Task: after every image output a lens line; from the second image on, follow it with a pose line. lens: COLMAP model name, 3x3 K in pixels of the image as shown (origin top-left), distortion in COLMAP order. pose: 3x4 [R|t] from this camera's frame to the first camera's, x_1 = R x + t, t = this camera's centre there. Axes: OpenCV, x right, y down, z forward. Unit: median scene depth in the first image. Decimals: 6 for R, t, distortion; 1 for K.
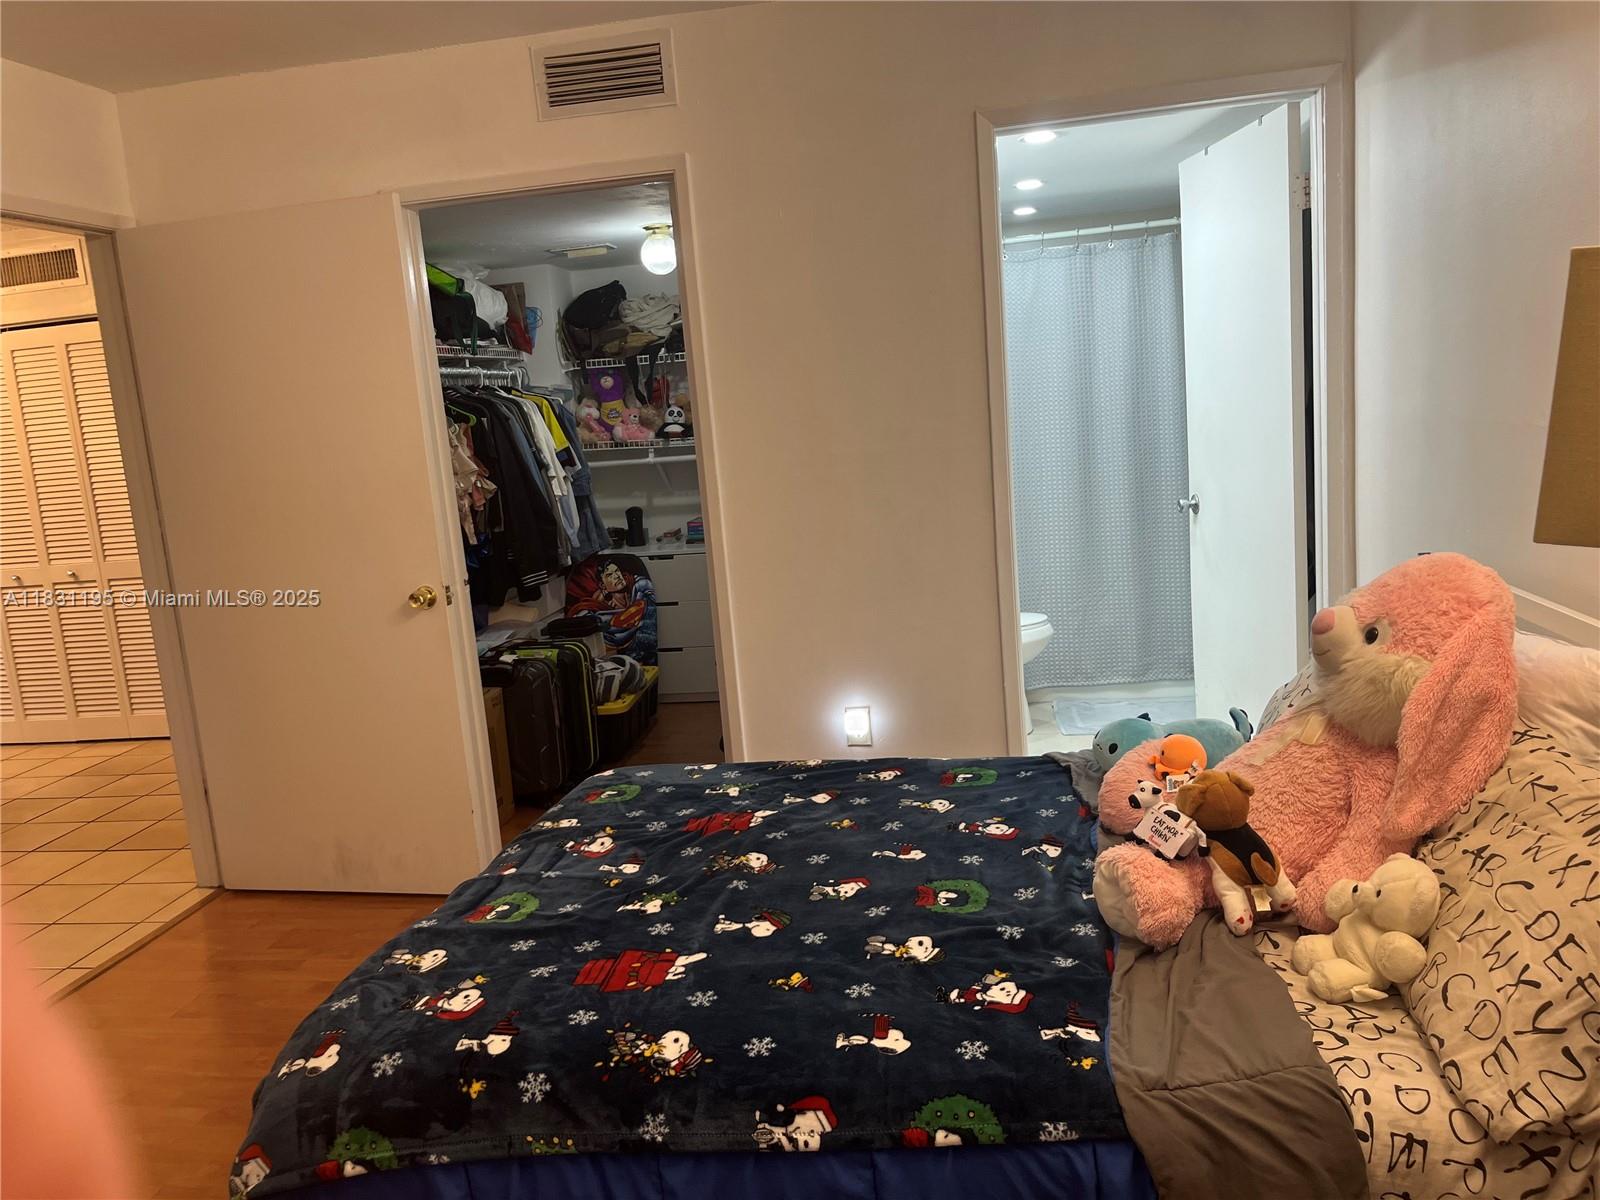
lens RADIAL K [[1222.8, 0, 791.9], [0, 1222.8, 601.1], [0, 0, 1]] dist [0.026002, -0.032243]
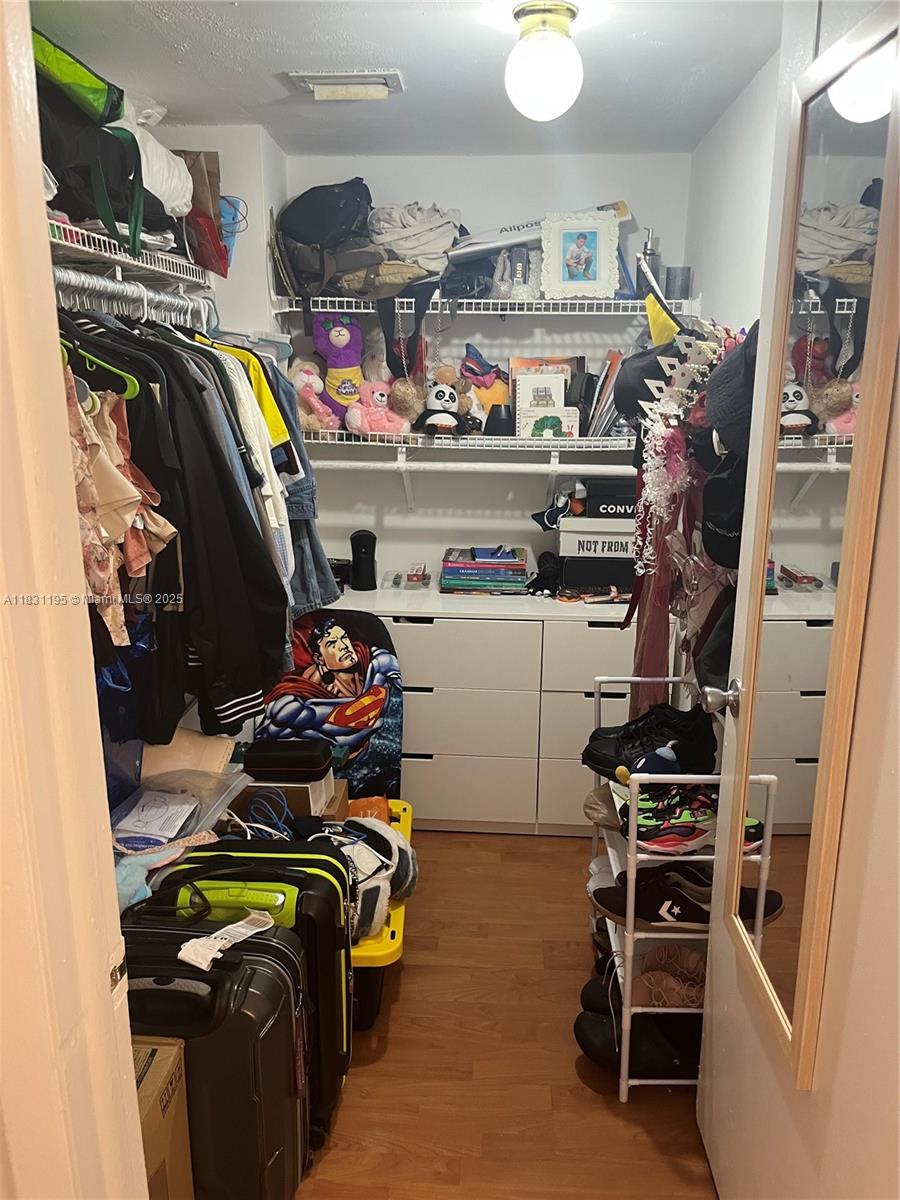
lens RADIAL K [[917.1, 0, 457.1], [0, 917.1, 598.0], [0, 0, 1]] dist [0.026002, -0.032243]
pose [[0.990226, 0.060478, 0.125674, -0.146151], [-0.069711, 0.995079, 0.070414, -0.083359], [-0.120797, -0.078486, 0.989570, 0.521204]]
